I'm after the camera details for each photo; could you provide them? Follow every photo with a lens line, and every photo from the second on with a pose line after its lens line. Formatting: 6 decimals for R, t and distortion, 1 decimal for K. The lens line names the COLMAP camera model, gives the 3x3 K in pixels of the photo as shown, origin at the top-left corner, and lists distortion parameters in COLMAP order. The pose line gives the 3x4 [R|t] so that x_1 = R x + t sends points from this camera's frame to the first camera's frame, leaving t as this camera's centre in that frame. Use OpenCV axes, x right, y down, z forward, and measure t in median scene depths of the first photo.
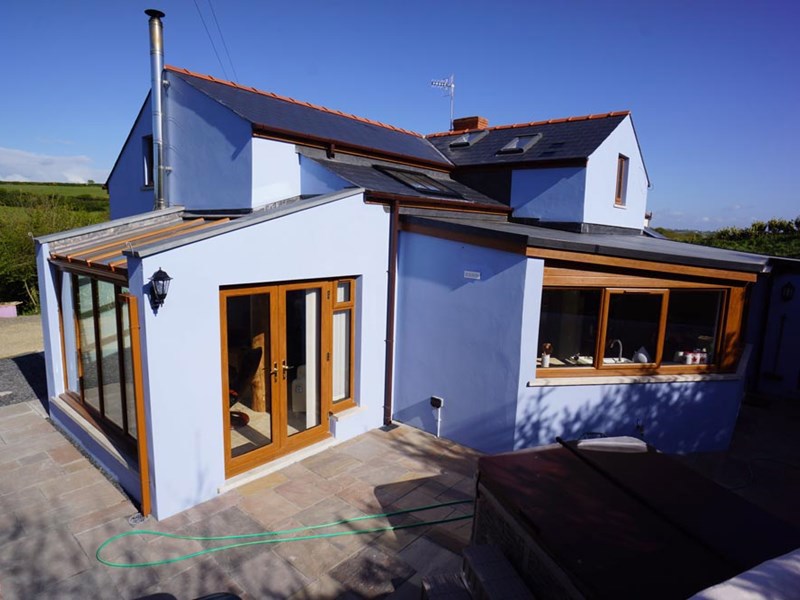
lens RADIAL K [[474.3, 0, 395.4], [0, 474.3, 296.6], [0, 0, 1]] dist [-0.079429, 0.054602]
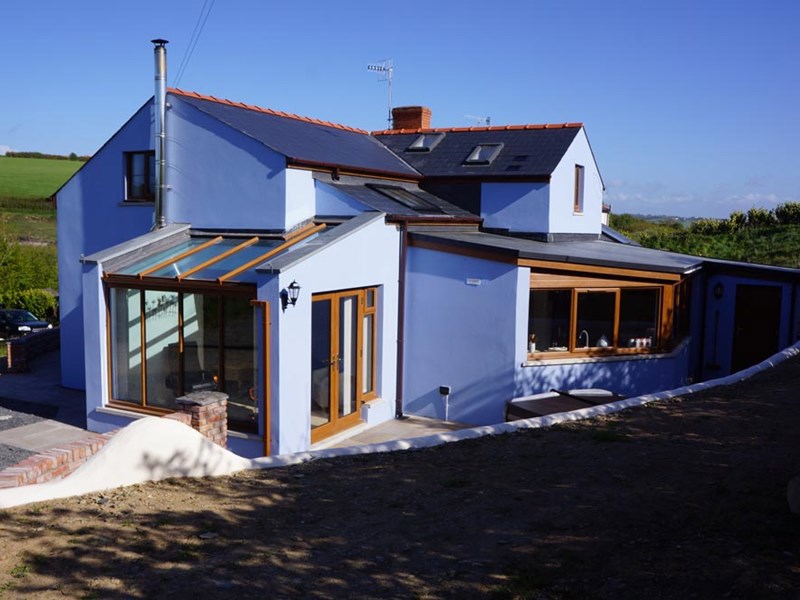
lens RADIAL K [[783.6, 0, 400.0], [0, 783.6, 300.0], [0, 0, 1]] dist [-0.135699, 0.001464]
pose [[0.973689, -0.033103, 0.225462, -0.432492], [0.042019, 0.998508, -0.034865, 0.058562], [-0.223971, 0.043421, 0.973628, -0.842155]]
